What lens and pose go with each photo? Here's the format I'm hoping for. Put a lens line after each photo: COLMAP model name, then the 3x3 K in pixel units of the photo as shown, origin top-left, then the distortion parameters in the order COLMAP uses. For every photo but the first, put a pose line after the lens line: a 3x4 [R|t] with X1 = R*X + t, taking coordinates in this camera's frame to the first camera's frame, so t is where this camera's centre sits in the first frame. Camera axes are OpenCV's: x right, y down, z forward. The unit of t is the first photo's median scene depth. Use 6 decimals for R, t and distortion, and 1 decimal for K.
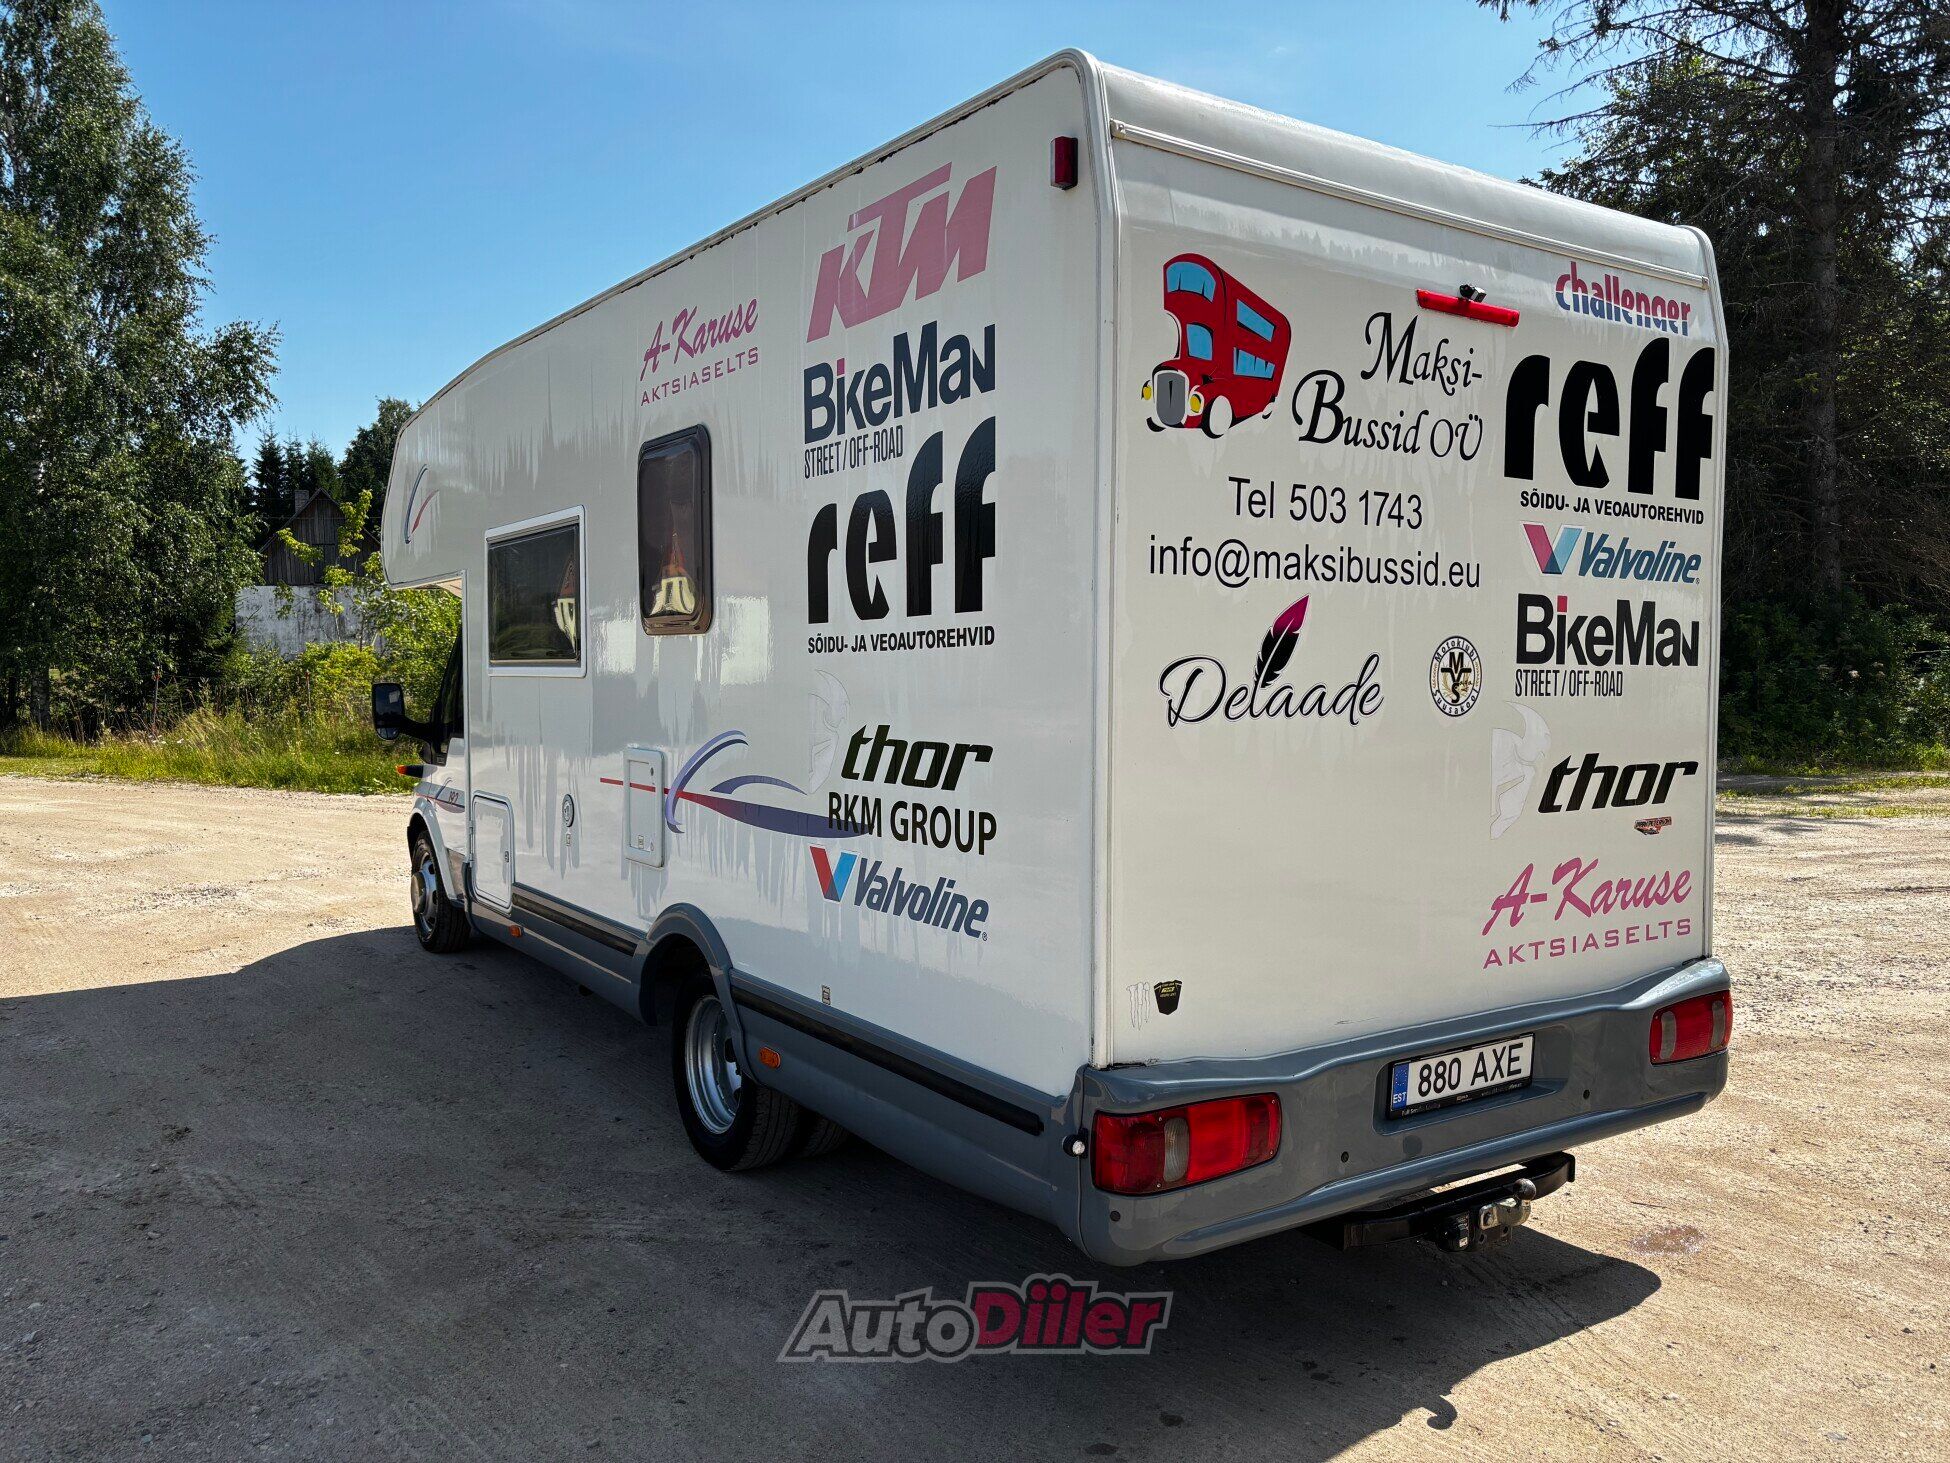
lens RADIAL K [[1479.6, 0, 979.8], [0, 1479.6, 728.4], [0, 0, 1]] dist [0.037107, -0.011314]
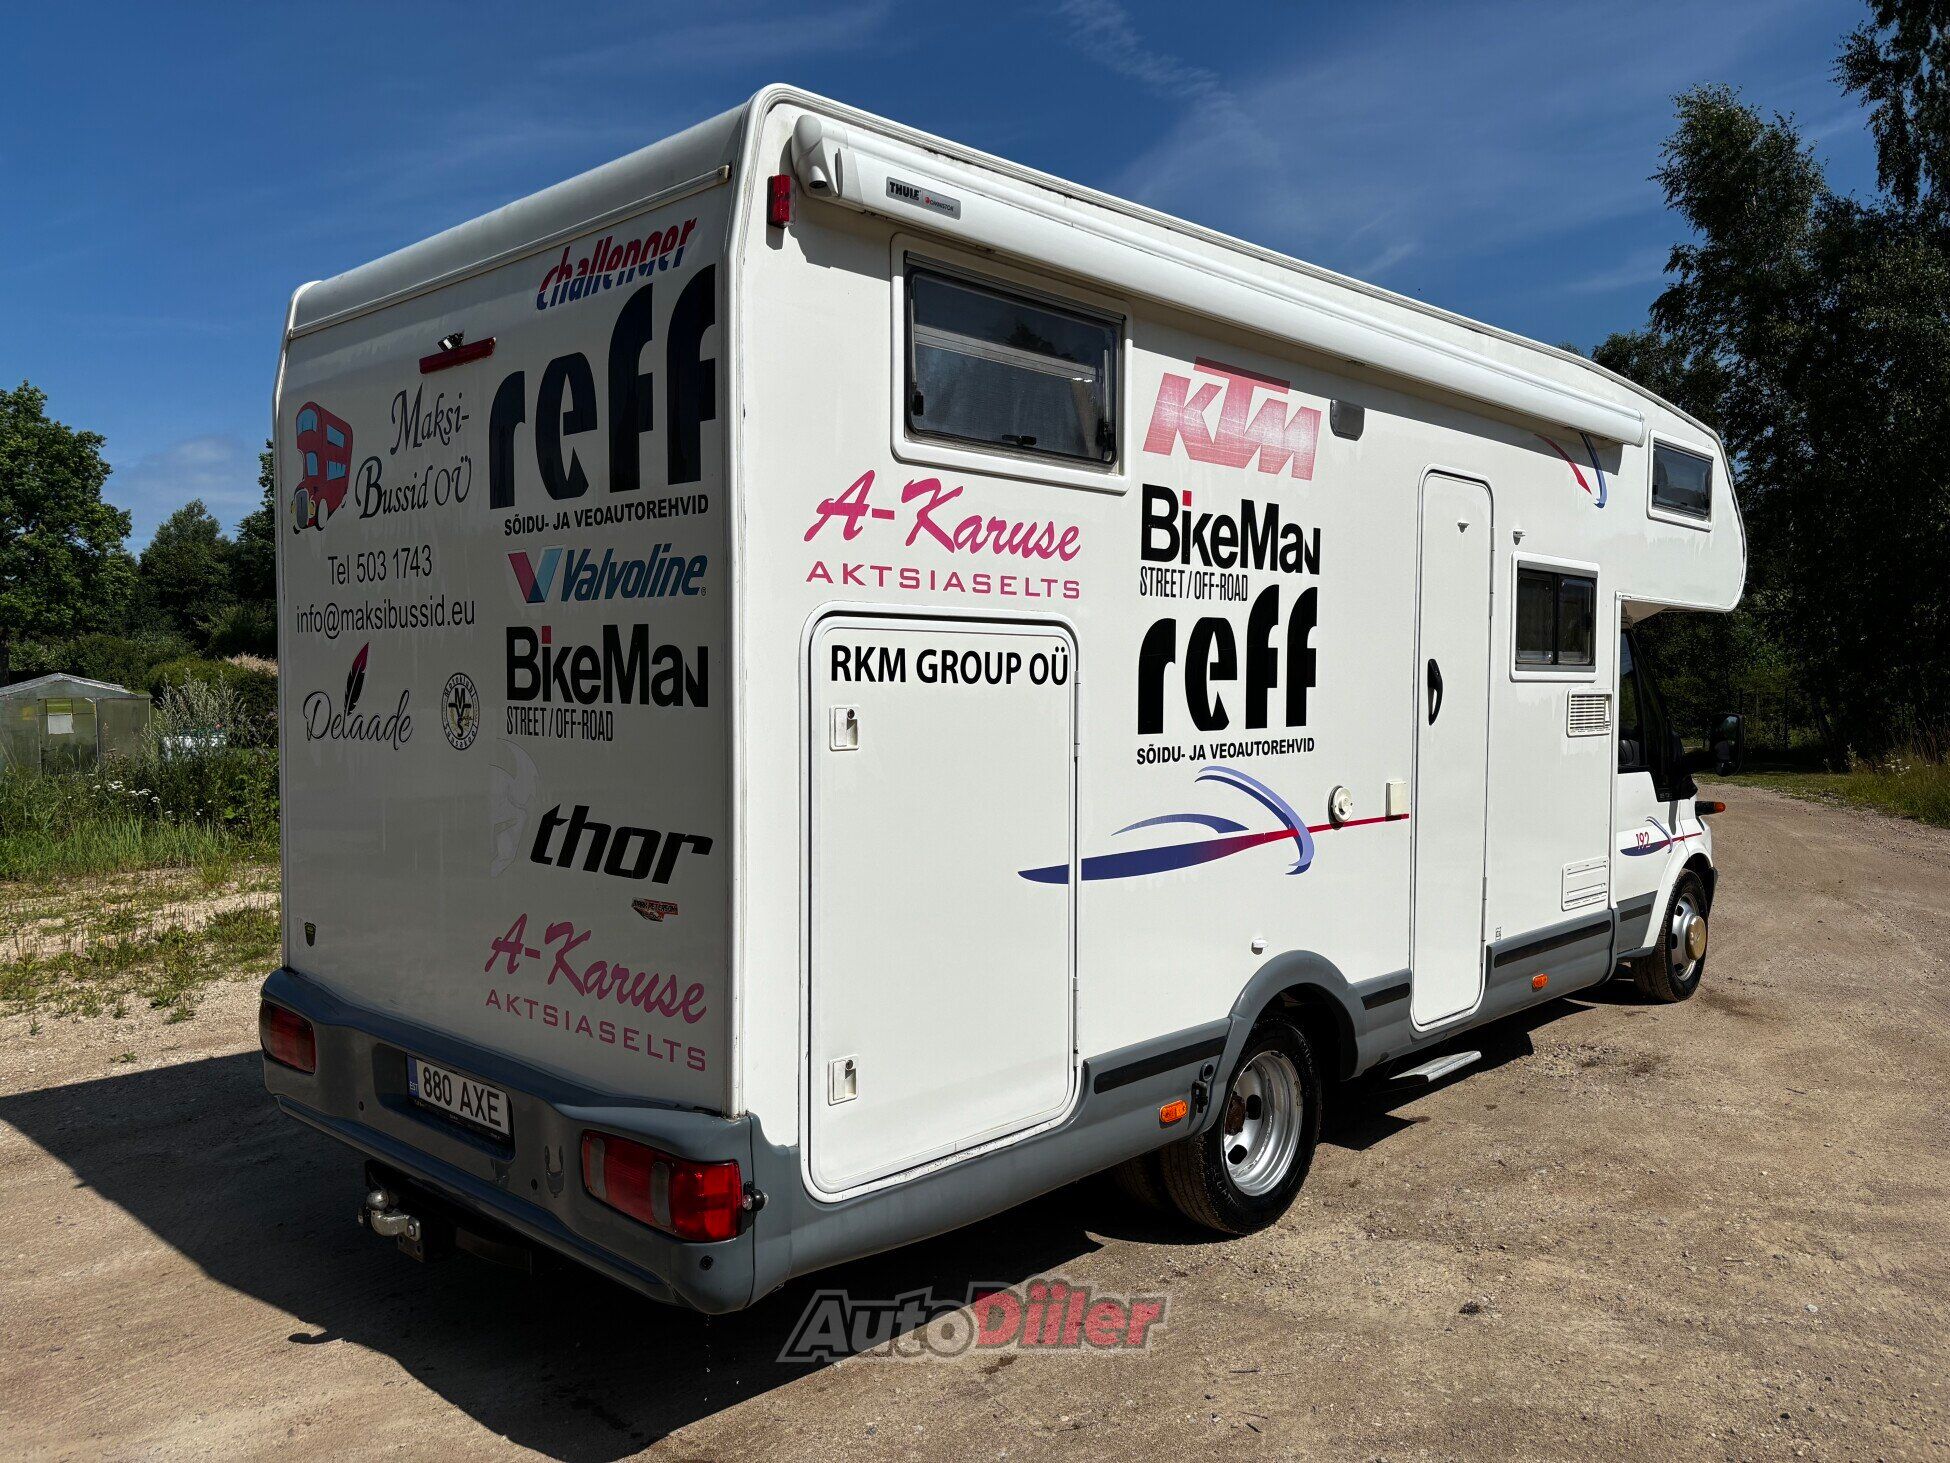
lens RADIAL K [[1479.6, 0, 975.3], [0, 1479.6, 730.0], [0, 0, 1]] dist [0.037107, -0.011314]
pose [[0.211211, 0.033726, -0.976858, 1.317206], [-0.040355, 0.998853, 0.025760, -0.058941], [0.976607, 0.033980, 0.212330, 1.055529]]
